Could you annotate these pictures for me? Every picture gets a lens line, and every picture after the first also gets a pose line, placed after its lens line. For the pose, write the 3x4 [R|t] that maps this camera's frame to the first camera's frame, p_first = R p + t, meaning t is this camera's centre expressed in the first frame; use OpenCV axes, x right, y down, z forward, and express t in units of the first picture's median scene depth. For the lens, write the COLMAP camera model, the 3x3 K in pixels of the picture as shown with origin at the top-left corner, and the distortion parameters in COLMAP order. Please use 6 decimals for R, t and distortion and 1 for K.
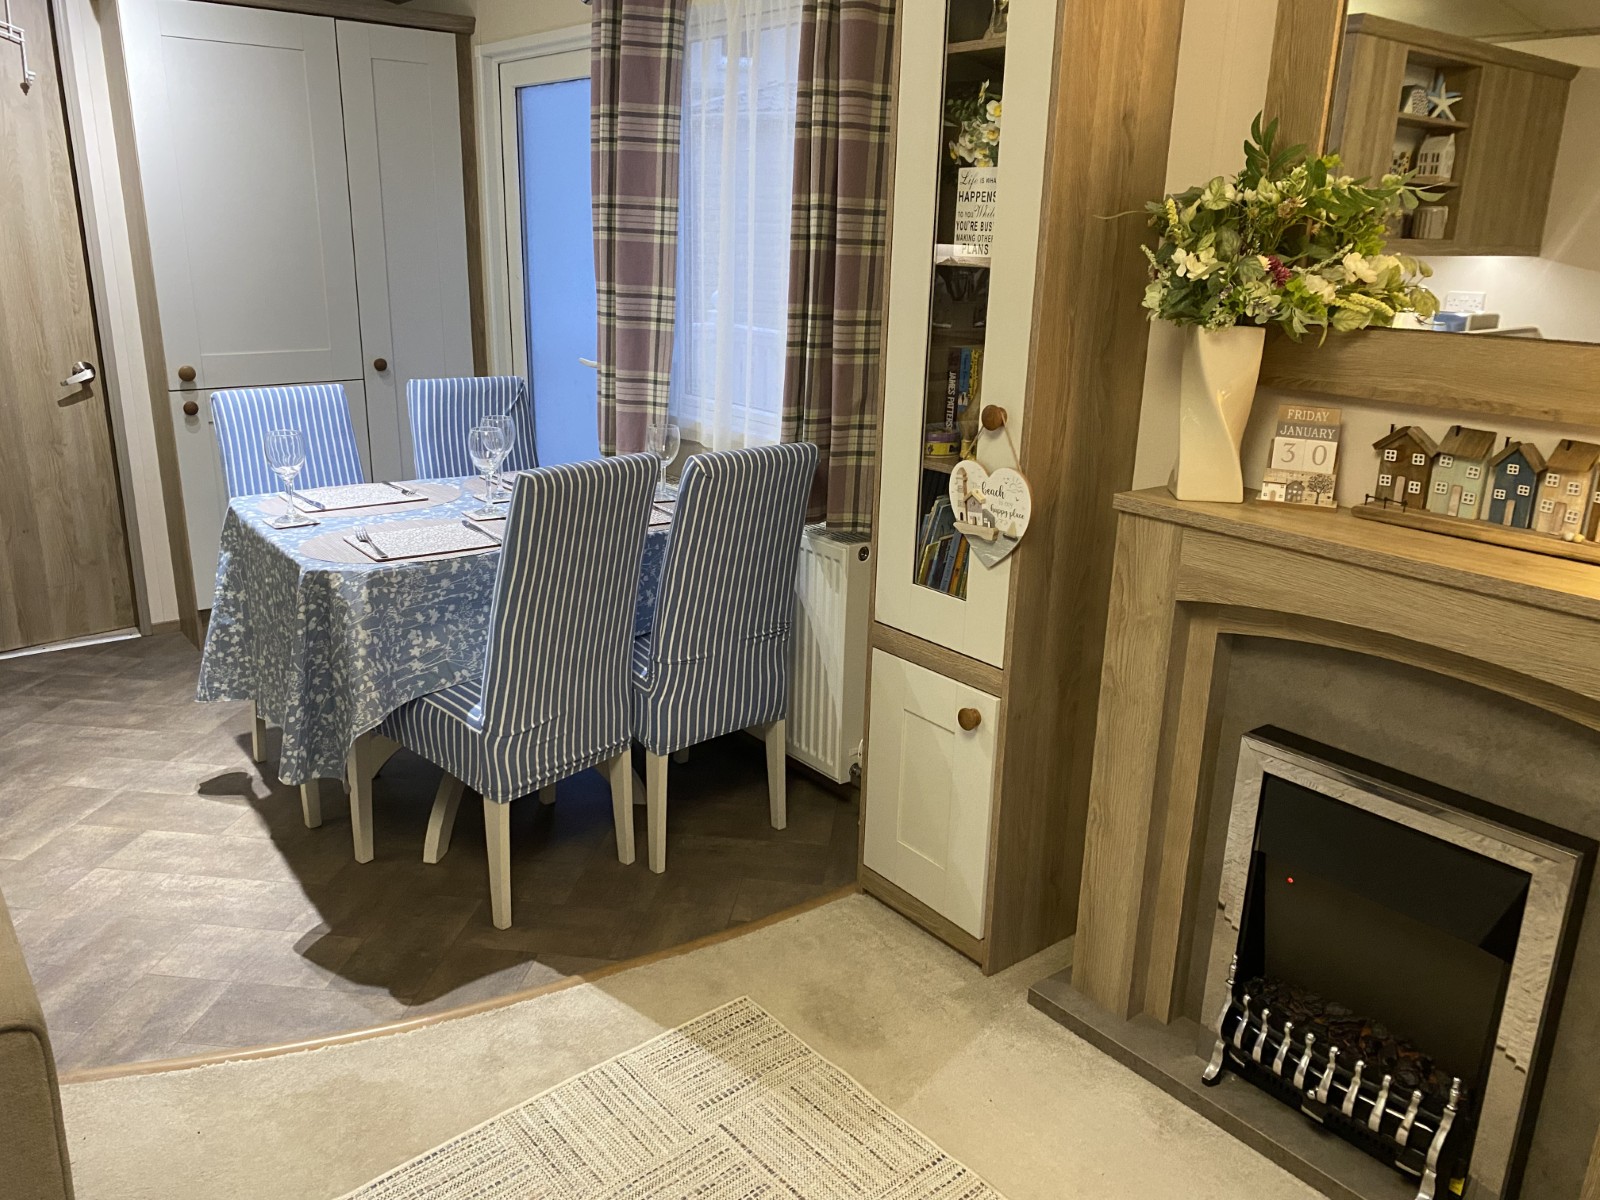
lens RADIAL K [[1213.9, 0, 799.9], [0, 1213.9, 590.6], [0, 0, 1]] dist [0.031187, -0.029591]
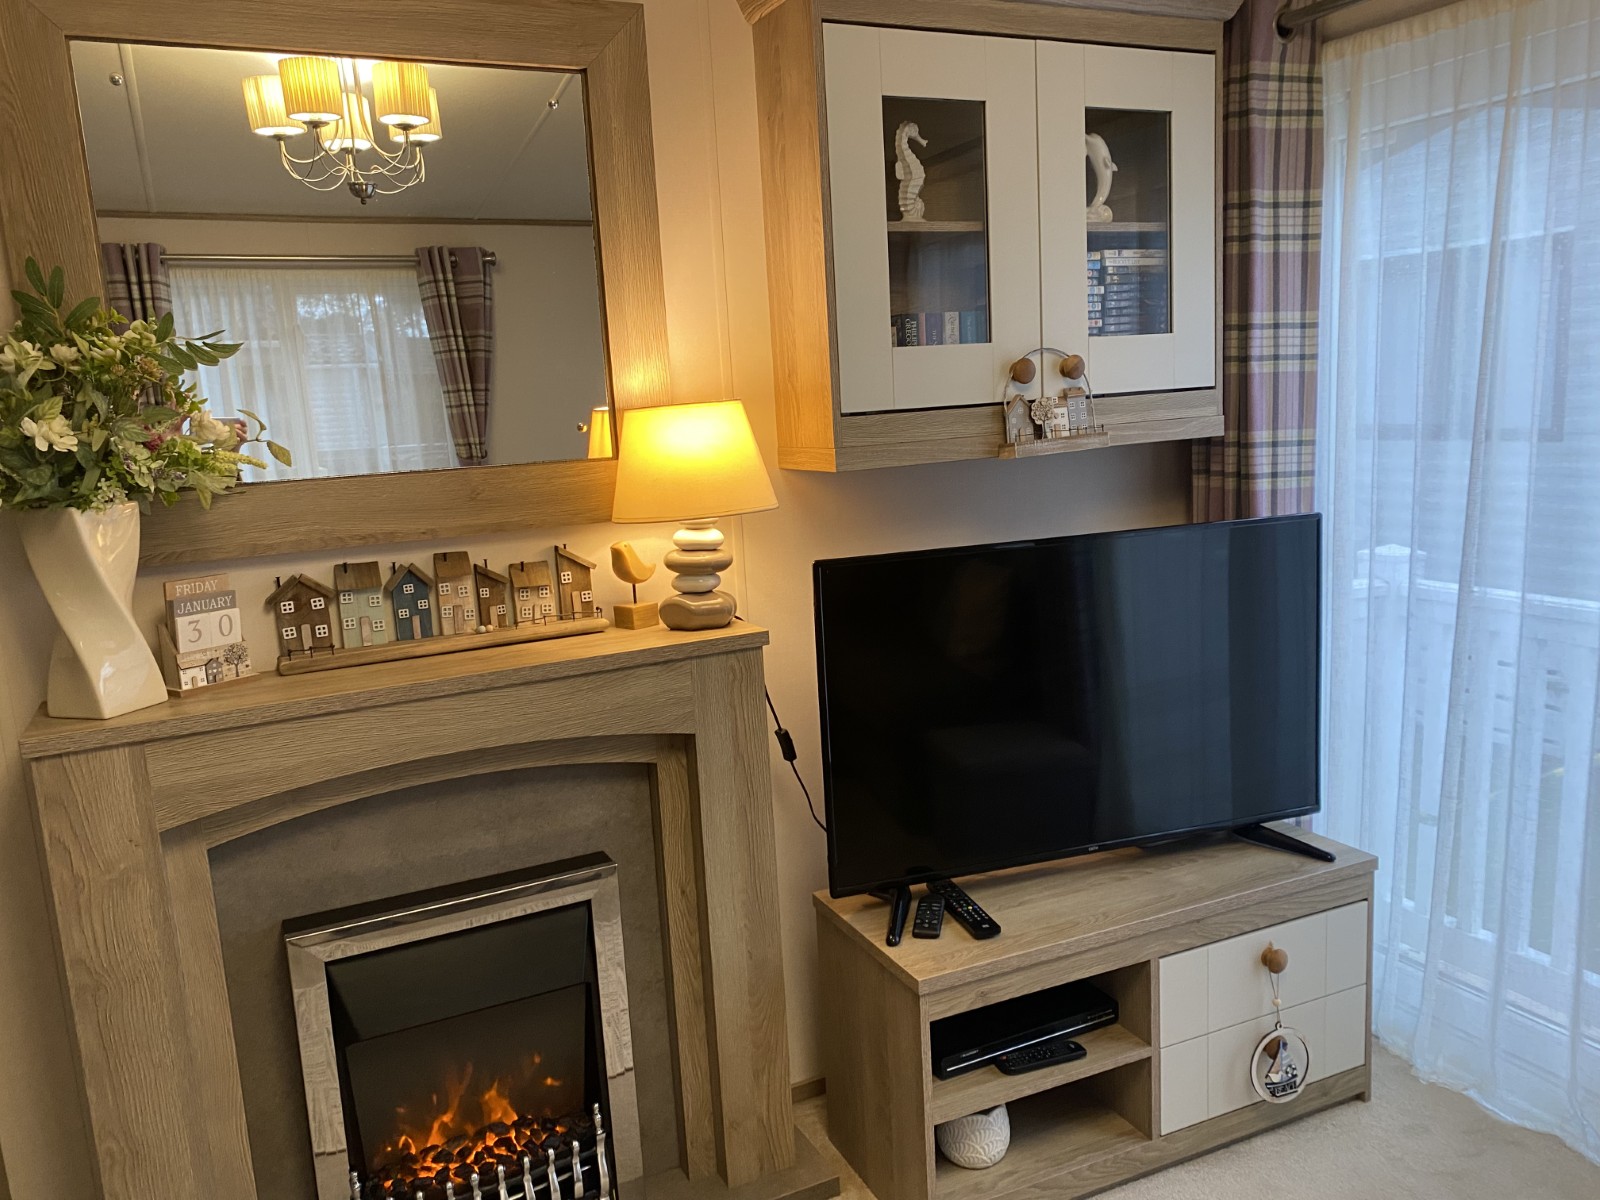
lens RADIAL K [[1213.9, 0, 802.6], [0, 1213.9, 609.6], [0, 0, 1]] dist [0.031187, -0.029591]
pose [[0.233178, -0.212054, 0.949032, -0.354095], [0.337233, 0.933003, 0.125614, -0.093616], [-0.912087, 0.290755, 0.289067, 0.343189]]
